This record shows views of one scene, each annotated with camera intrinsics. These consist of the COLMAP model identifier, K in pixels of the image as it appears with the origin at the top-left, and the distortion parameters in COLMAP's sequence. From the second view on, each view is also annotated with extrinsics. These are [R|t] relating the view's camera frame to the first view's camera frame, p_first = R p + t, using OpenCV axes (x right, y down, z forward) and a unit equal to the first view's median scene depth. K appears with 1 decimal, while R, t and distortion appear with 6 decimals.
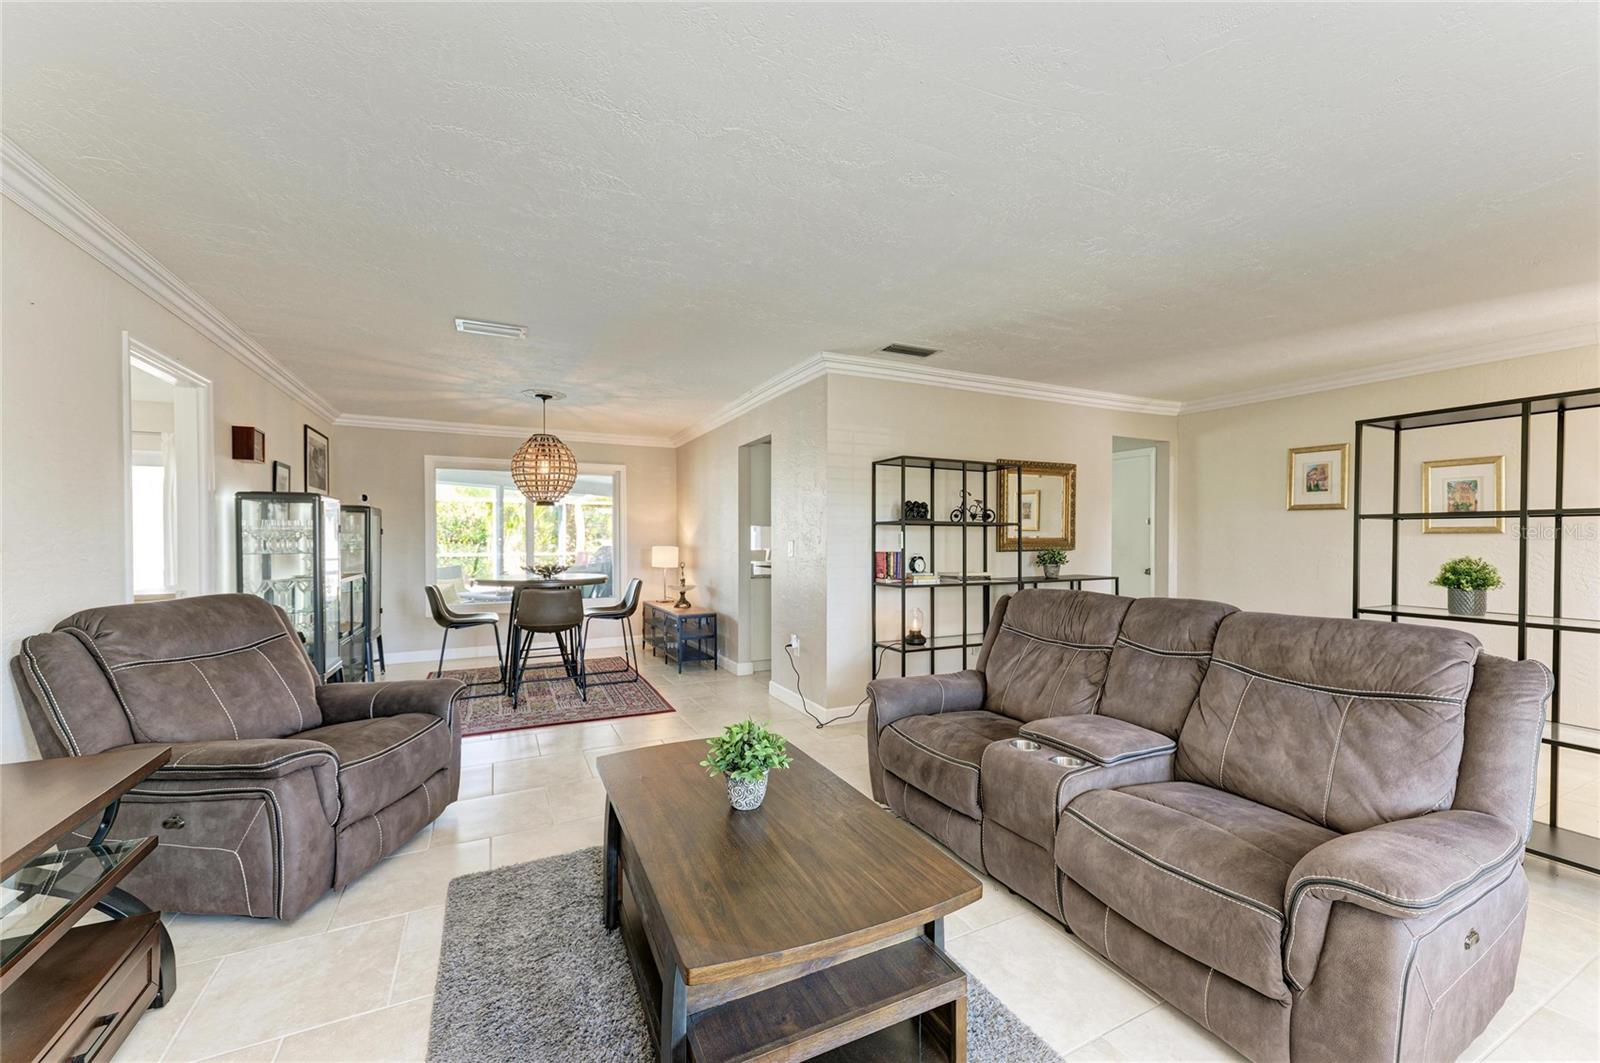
lens RADIAL K [[629.8, 0, 801.3], [0, 629.8, 541.5], [0, 0, 1]] dist [0.003344, 0.000002]
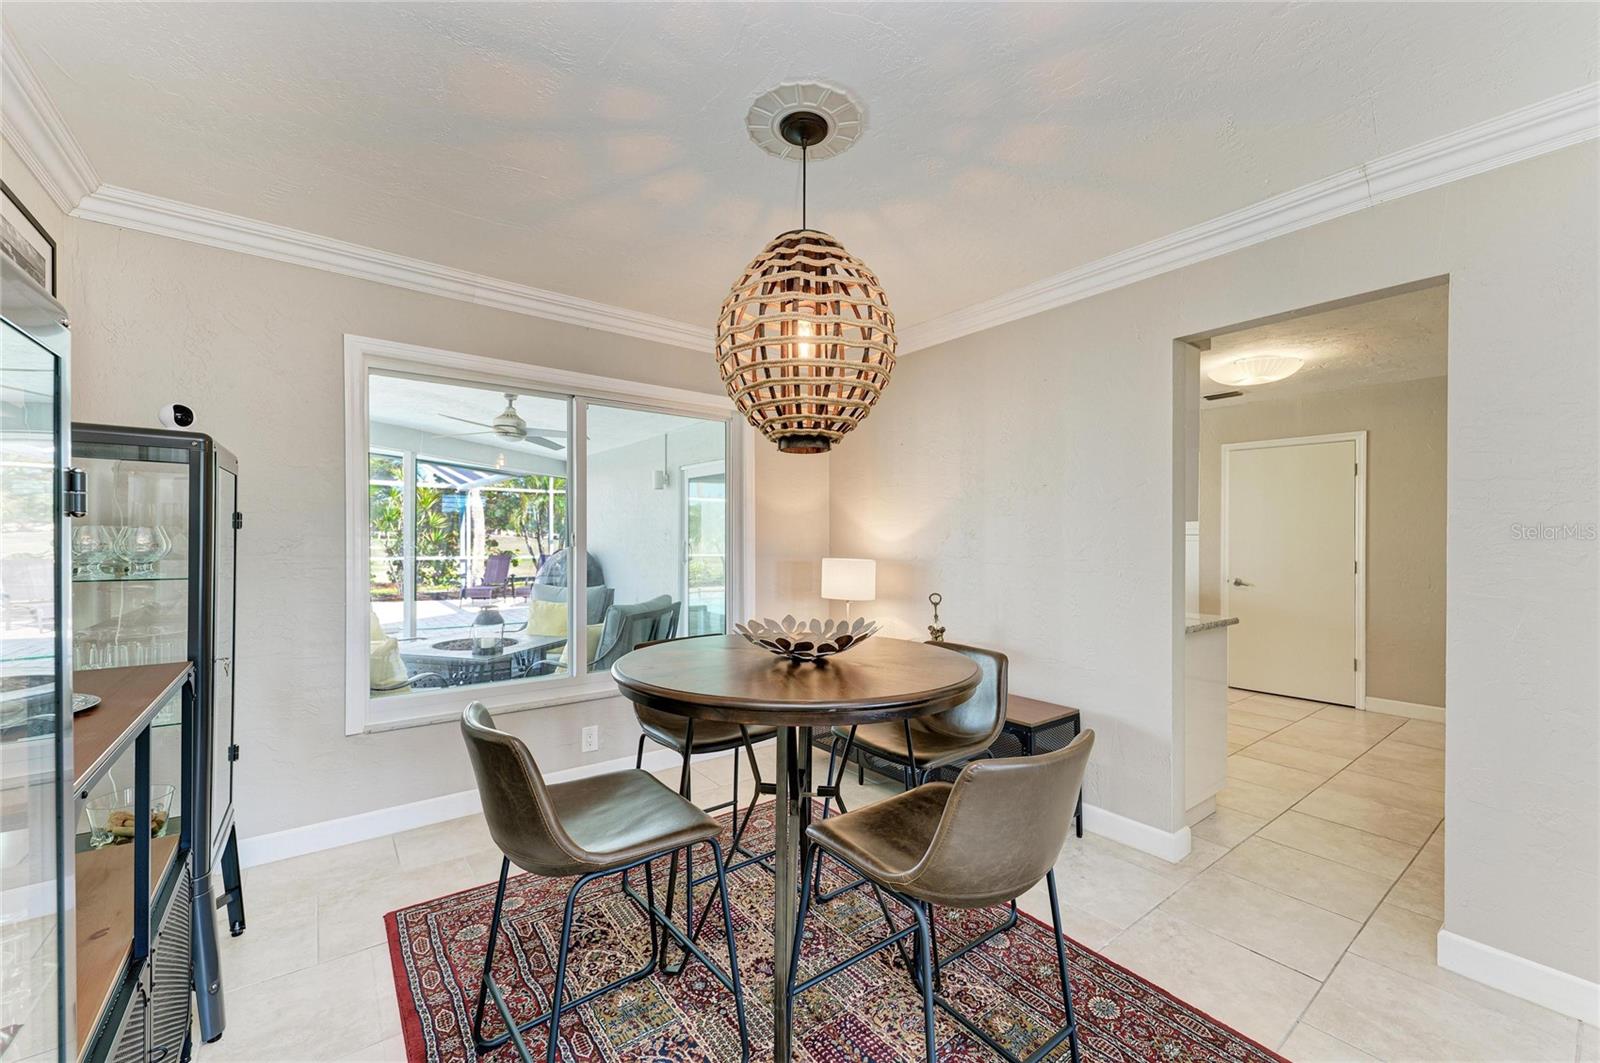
lens RADIAL K [[629.8, 0, 801.3], [0, 629.8, 541.5], [0, 0, 1]] dist [0.003344, 0.000002]
pose [[0.984982, -0.005572, 0.172566, -0.466938], [0.006726, 0.999959, -0.006104, -0.008588], [-0.172524, 0.007173, 0.984979, 0.672261]]
